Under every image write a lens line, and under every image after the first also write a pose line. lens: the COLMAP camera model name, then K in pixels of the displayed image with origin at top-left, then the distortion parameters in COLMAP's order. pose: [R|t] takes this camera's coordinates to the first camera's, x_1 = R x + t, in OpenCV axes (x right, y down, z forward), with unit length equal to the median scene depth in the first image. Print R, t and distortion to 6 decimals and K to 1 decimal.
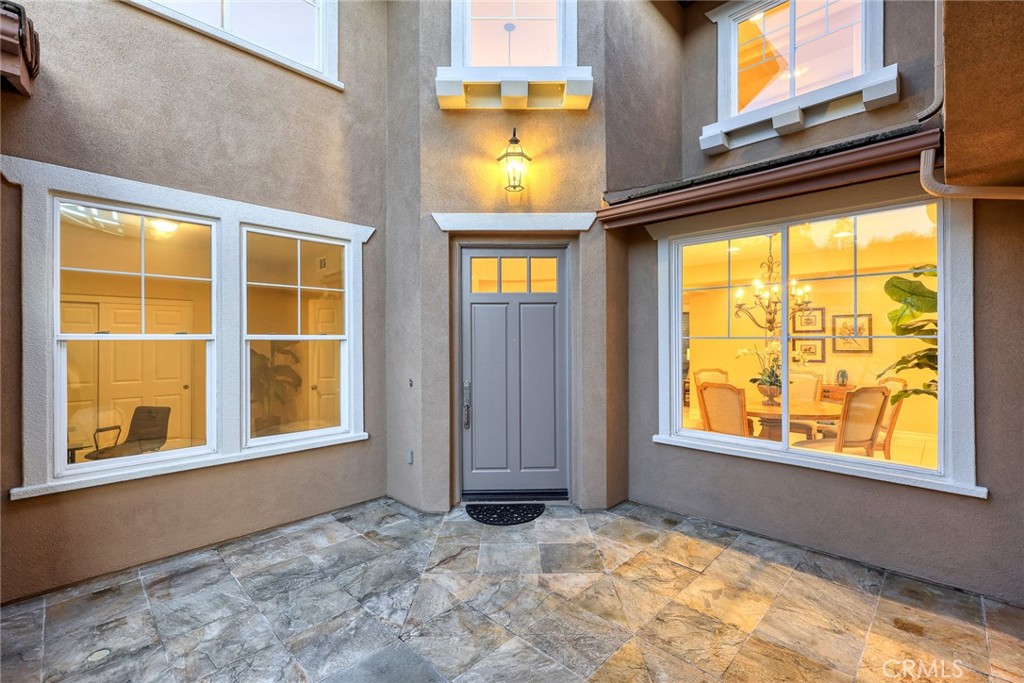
lens RADIAL K [[451.4, 0, 512.6], [0, 451.4, 339.6], [0, 0, 1]] dist [0.003012, 0.000460]
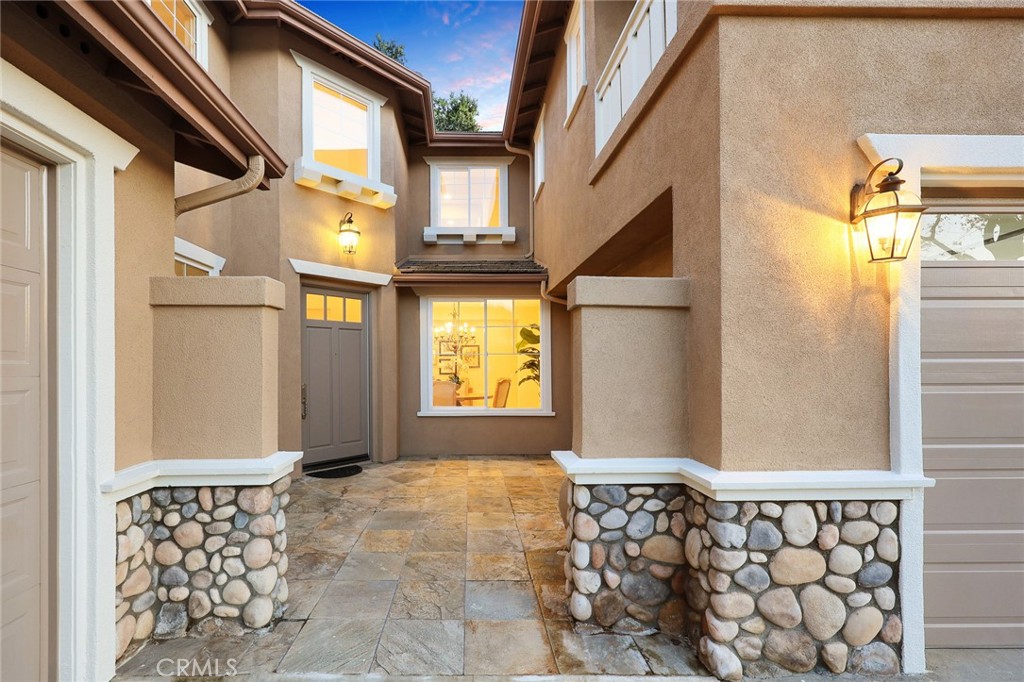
lens RADIAL K [[449.7, 0, 458.9], [0, 449.7, 364.3], [0, 0, 1]] dist [0.001189, 0.000499]
pose [[0.724267, 0.004436, 0.689505, -0.733007], [0.000110, 0.999979, -0.006549, 0.044700], [-0.689519, 0.004819, 0.724251, -0.317873]]
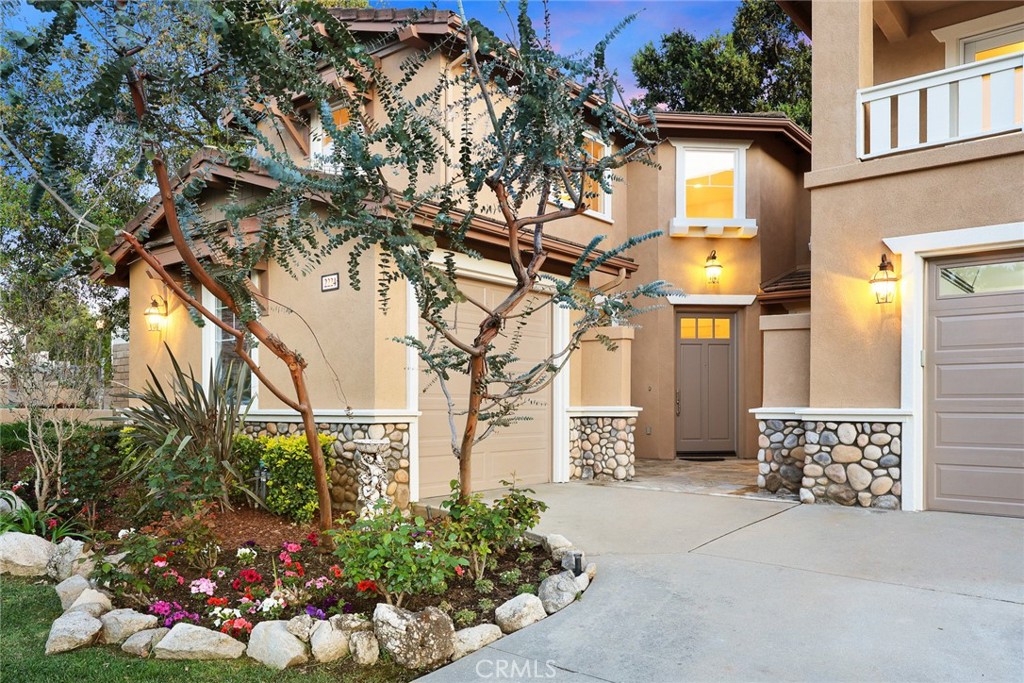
lens RADIAL K [[769.5, 0, 474.9], [0, 769.5, 389.0], [0, 0, 1]] dist [0.009019, -0.015696]
pose [[0.999354, 0.011640, 0.034000, -1.034989], [-0.010938, 0.999724, -0.020774, 0.170424], [-0.034232, 0.020389, 0.999206, -2.030413]]
